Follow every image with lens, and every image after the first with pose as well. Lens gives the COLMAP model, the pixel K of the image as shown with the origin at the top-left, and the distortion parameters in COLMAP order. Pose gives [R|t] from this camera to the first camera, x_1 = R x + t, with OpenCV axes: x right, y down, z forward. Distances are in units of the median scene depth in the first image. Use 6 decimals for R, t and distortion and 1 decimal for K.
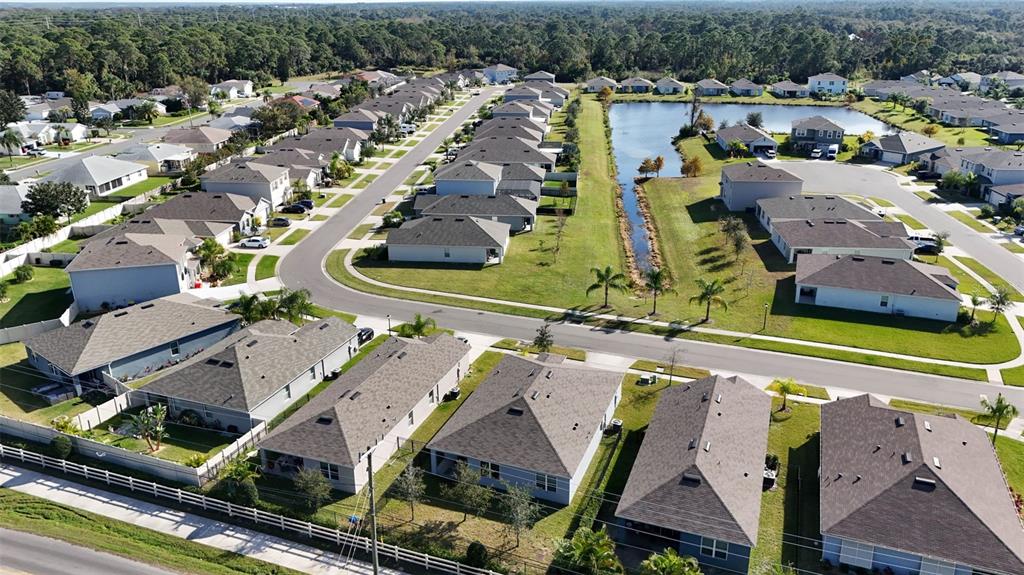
lens RADIAL K [[752.5, 0, 512.0], [0, 752.5, 287.5], [0, 0, 1]] dist [0.071915, -0.073076]
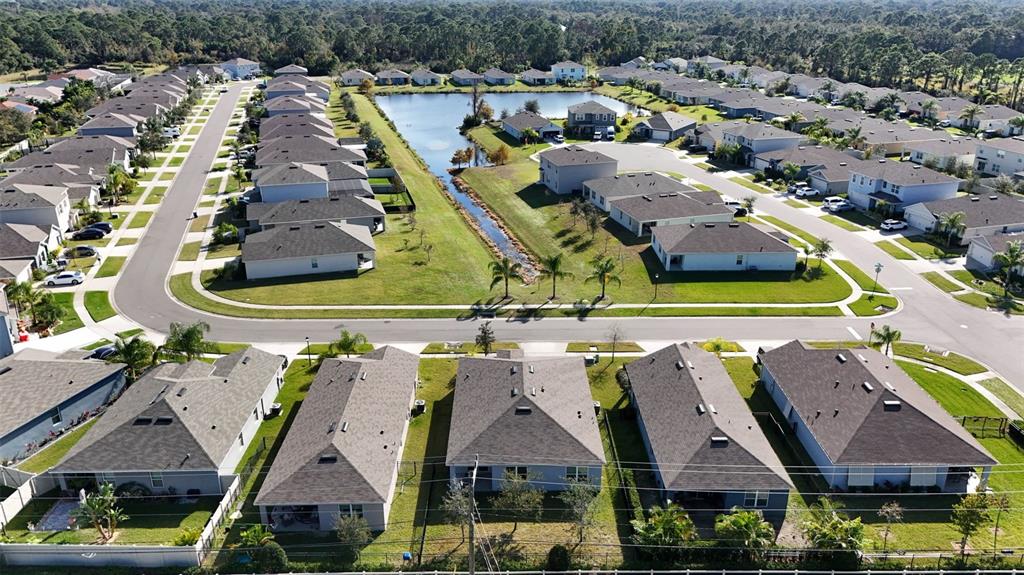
lens RADIAL K [[752.5, 0, 512.0], [0, 752.5, 287.5], [0, 0, 1]] dist [0.071915, -0.073076]
pose [[0.931896, -0.128020, 0.339383, -0.168898], [0.124419, 0.991699, 0.032446, -0.015603], [-0.340720, 0.011989, 0.940089, 0.038774]]
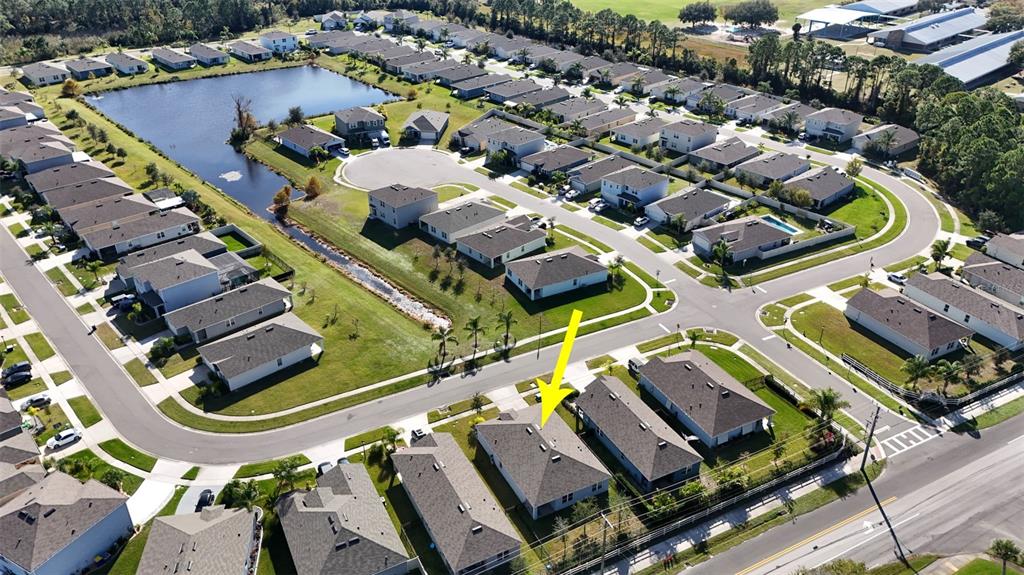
lens RADIAL K [[750.9, 0, 509.4], [0, 750.9, 287.7], [0, 0, 1]] dist [0.101986, -0.105709]
pose [[0.666980, -0.369588, 0.646948, -0.523342], [0.261717, 0.929184, 0.261002, -0.338788], [-0.697597, -0.004766, 0.716474, -0.062372]]
